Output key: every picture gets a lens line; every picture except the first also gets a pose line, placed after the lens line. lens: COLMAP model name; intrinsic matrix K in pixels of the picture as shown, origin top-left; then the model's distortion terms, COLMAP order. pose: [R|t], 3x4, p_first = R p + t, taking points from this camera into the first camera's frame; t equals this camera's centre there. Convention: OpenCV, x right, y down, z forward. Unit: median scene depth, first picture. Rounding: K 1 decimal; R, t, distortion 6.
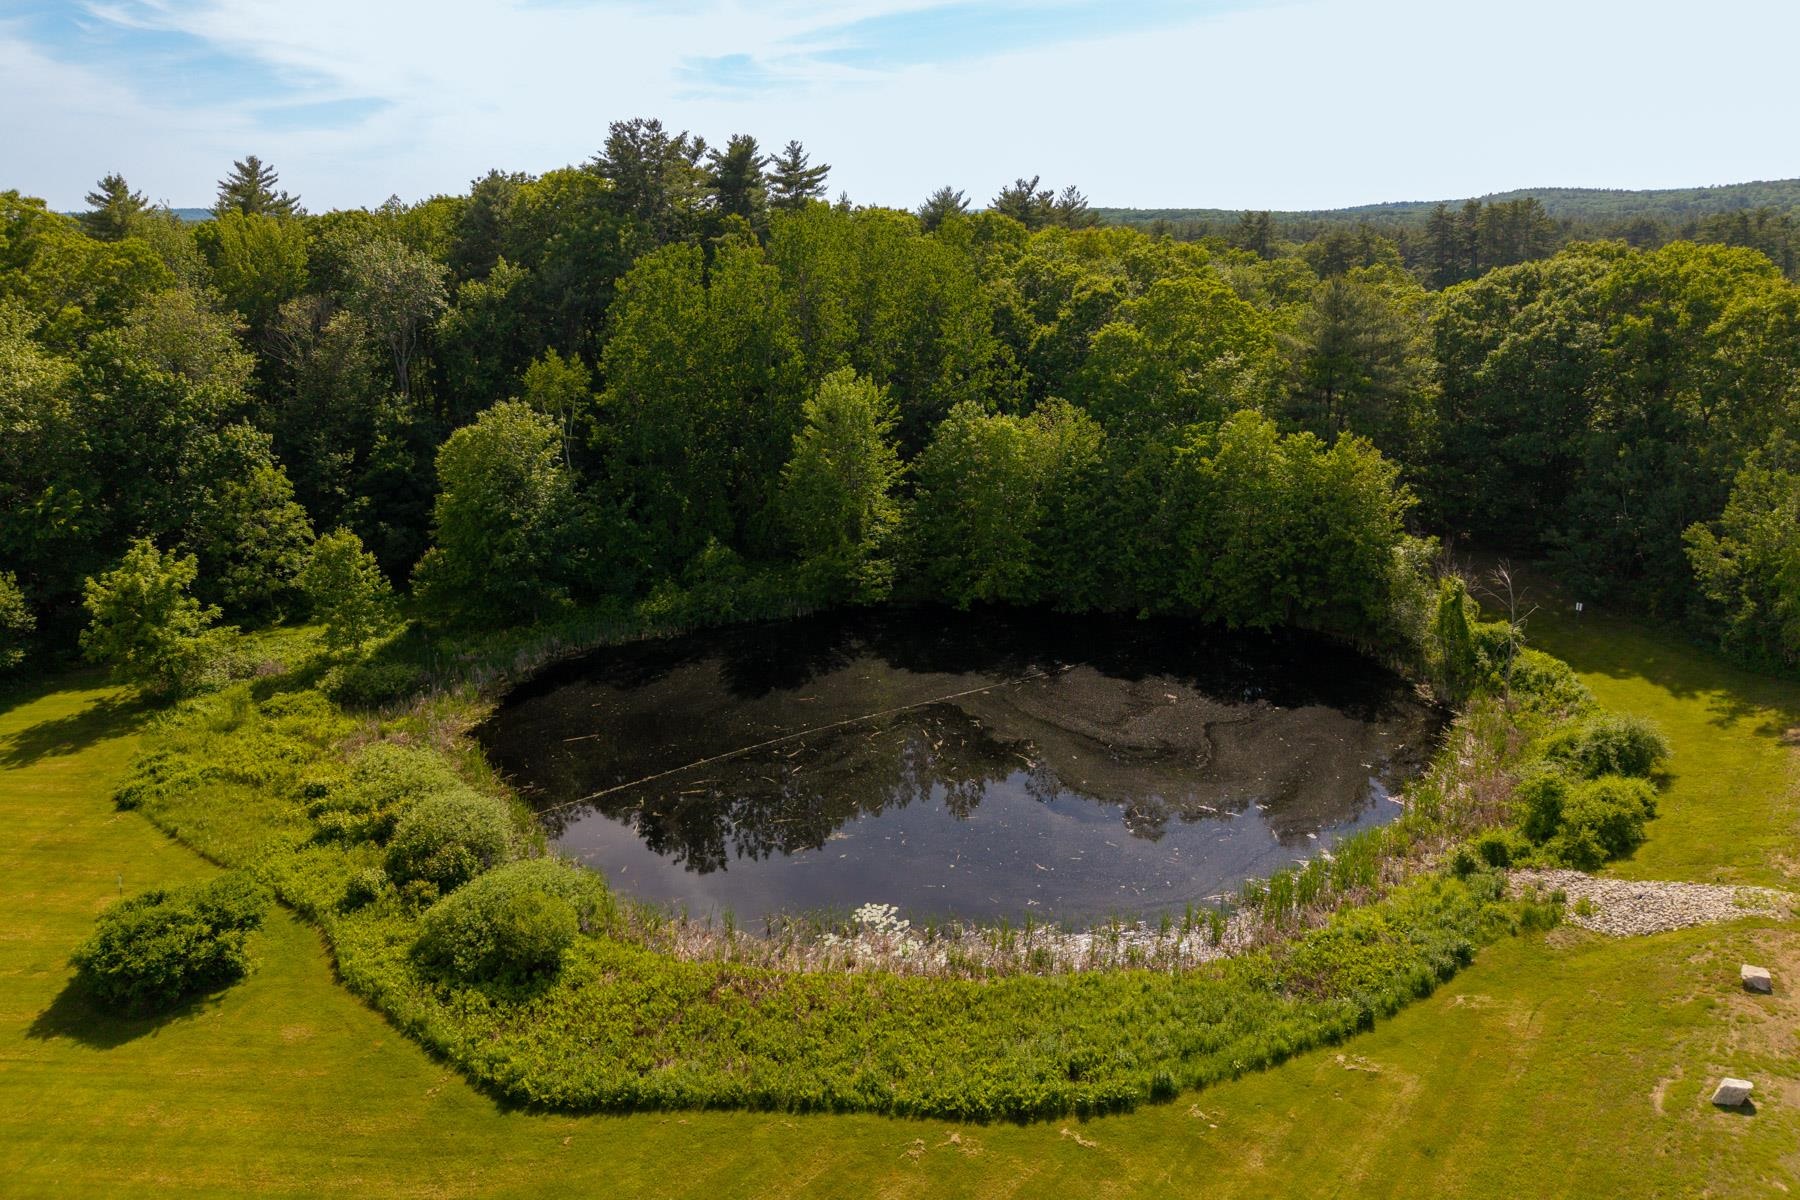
lens RADIAL K [[1191.4, 0, 893.2], [0, 1191.4, 518.8], [0, 0, 1]] dist [0.005528, 0.000979]
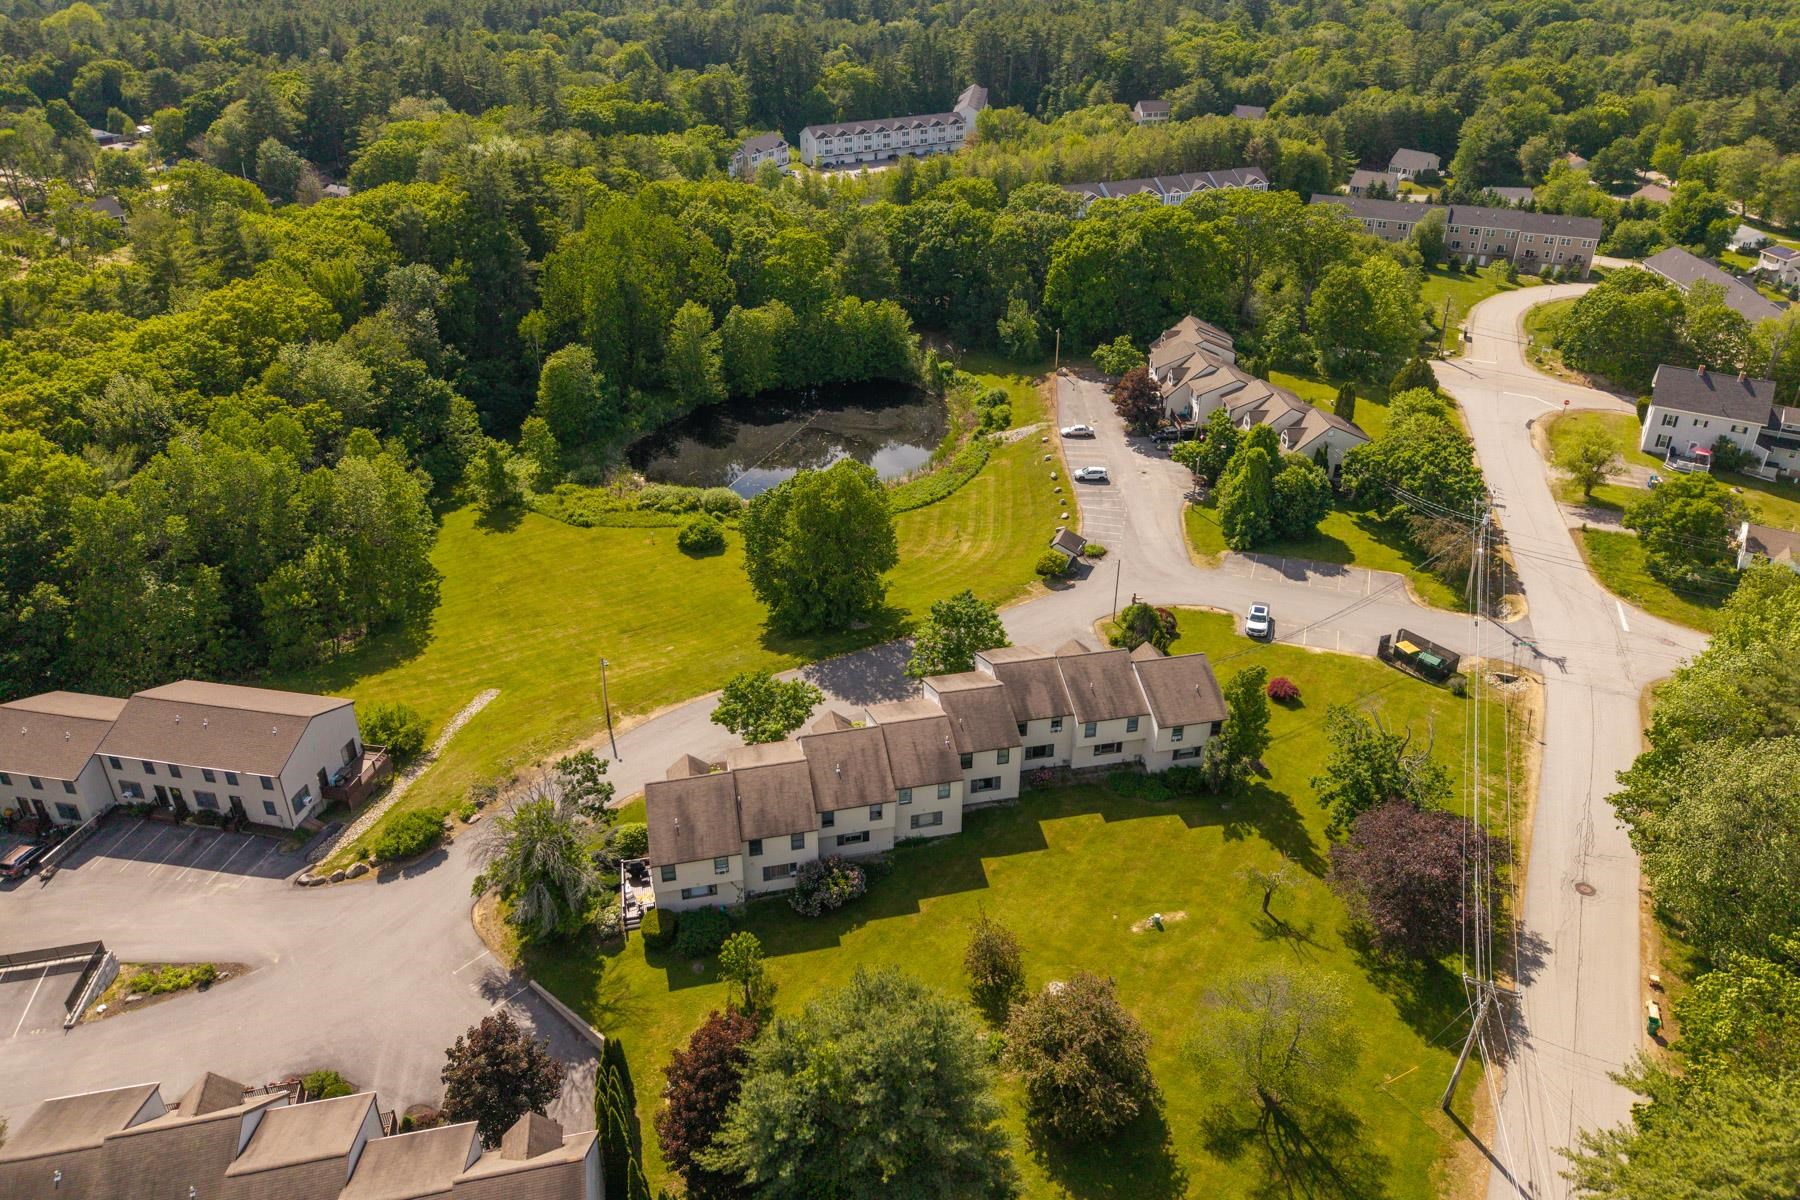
lens RADIAL K [[1197.8, 0, 915.5], [0, 1197.8, 547.0], [0, 0, 1]] dist [0.075752, -0.077228]
pose [[0.802031, -0.269468, 0.533041, -1.210708], [0.129146, 0.949571, 0.285719, -0.326703], [-0.583153, -0.160315, 0.796386, -1.319374]]
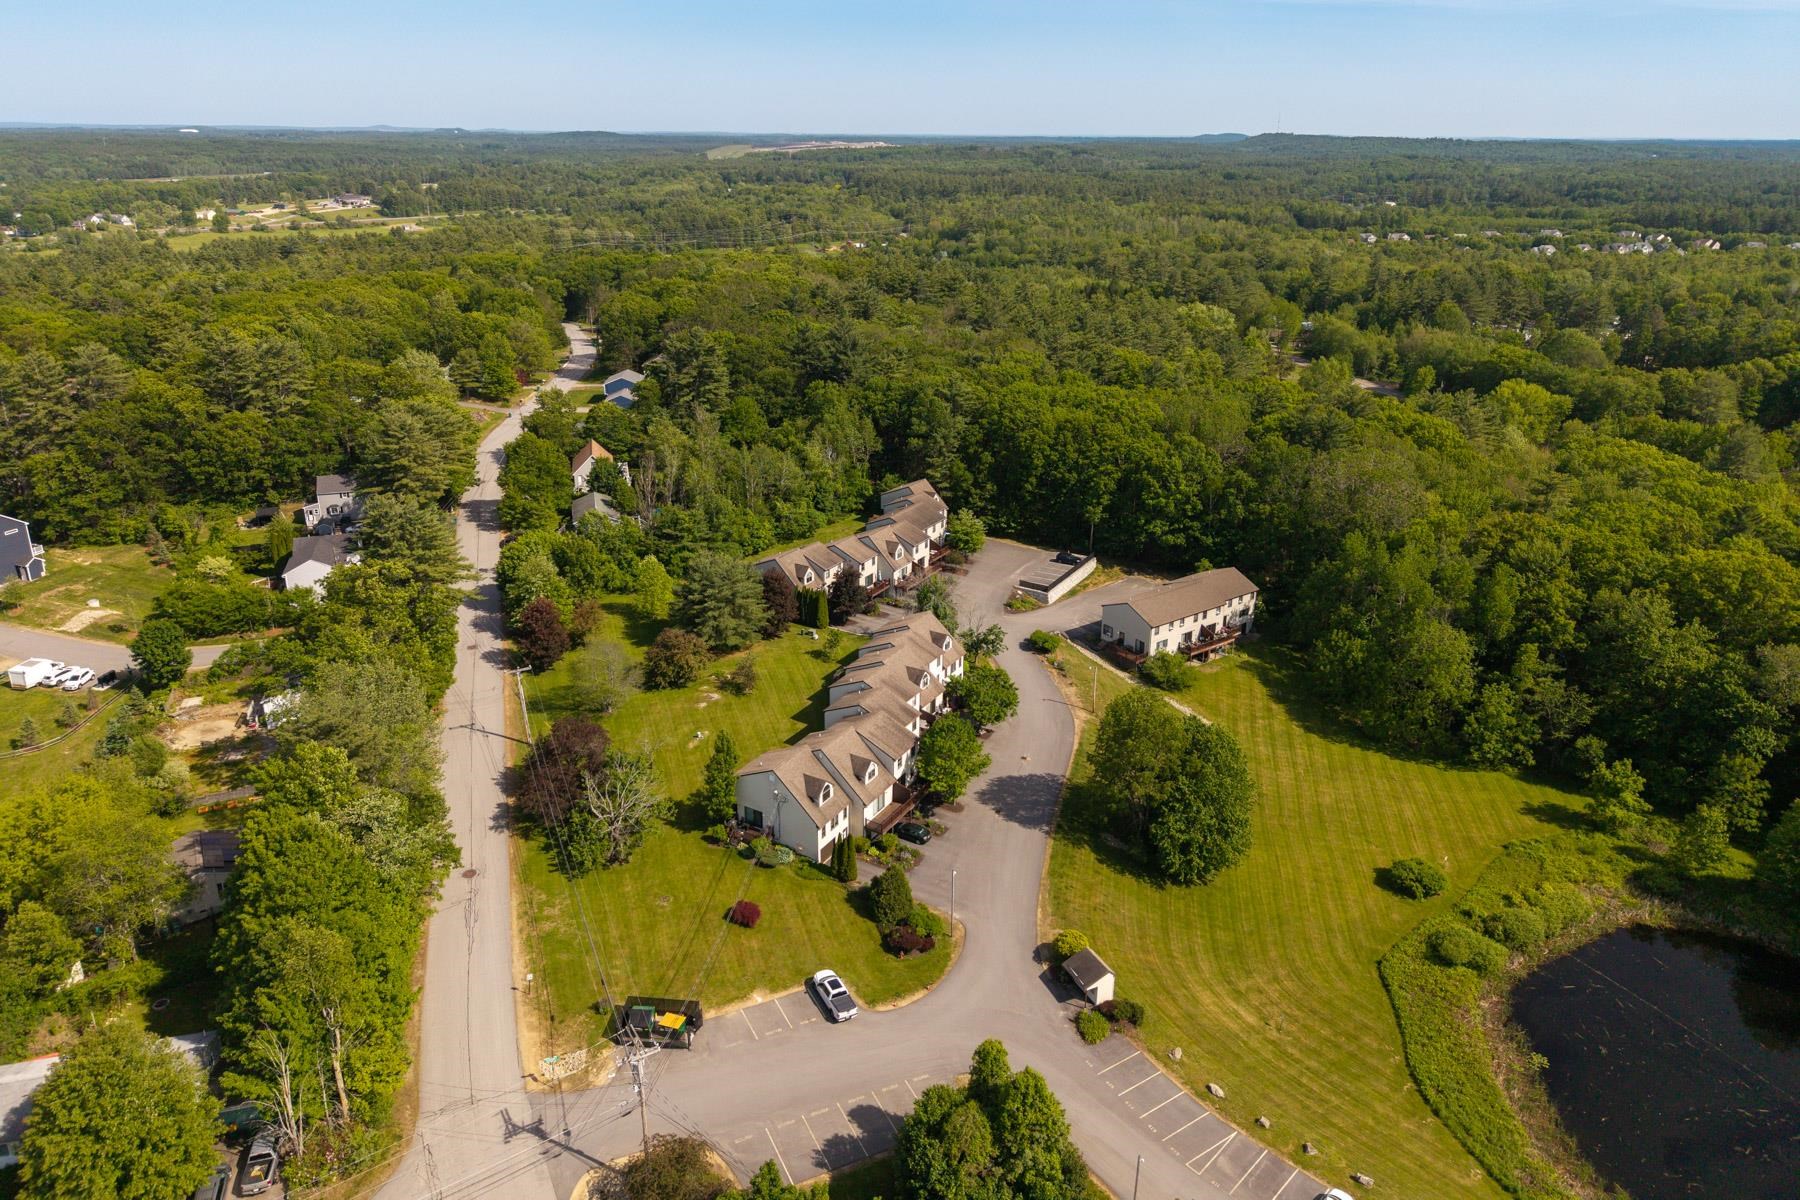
lens RADIAL K [[1197.8, 0, 915.5], [0, 1197.8, 547.0], [0, 0, 1]] dist [0.075752, -0.077228]
pose [[-0.110364, 0.336258, -0.935281, 1.334103], [-0.250854, 0.901138, 0.353584, -0.731728], [0.961713, 0.273642, -0.015102, -0.256317]]
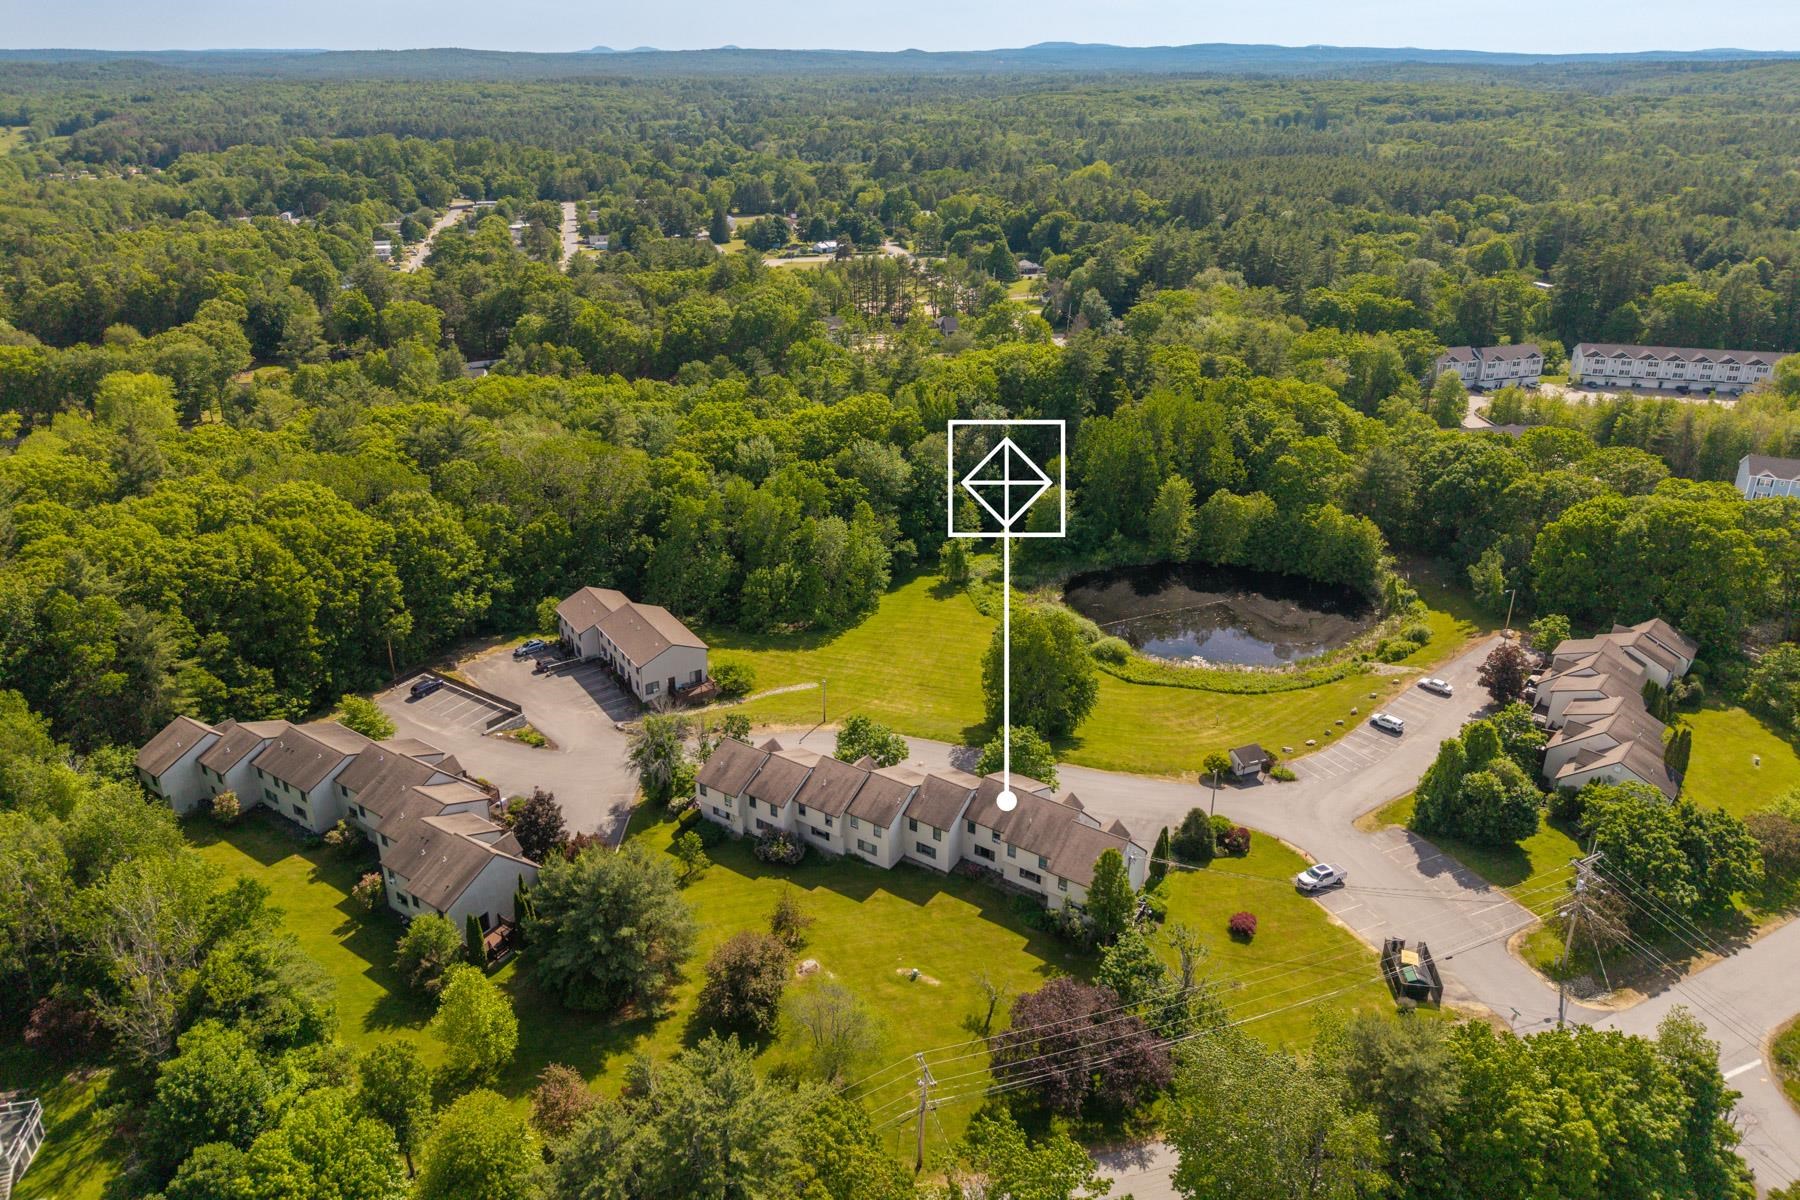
lens RADIAL K [[1197.8, 0, 915.5], [0, 1197.8, 547.0], [0, 0, 1]] dist [0.075752, -0.077228]
pose [[0.989227, 0.073633, -0.126524, -0.316408], [-0.053968, 0.986850, 0.152366, -0.407468], [0.136079, -0.143896, 0.980192, -2.058567]]
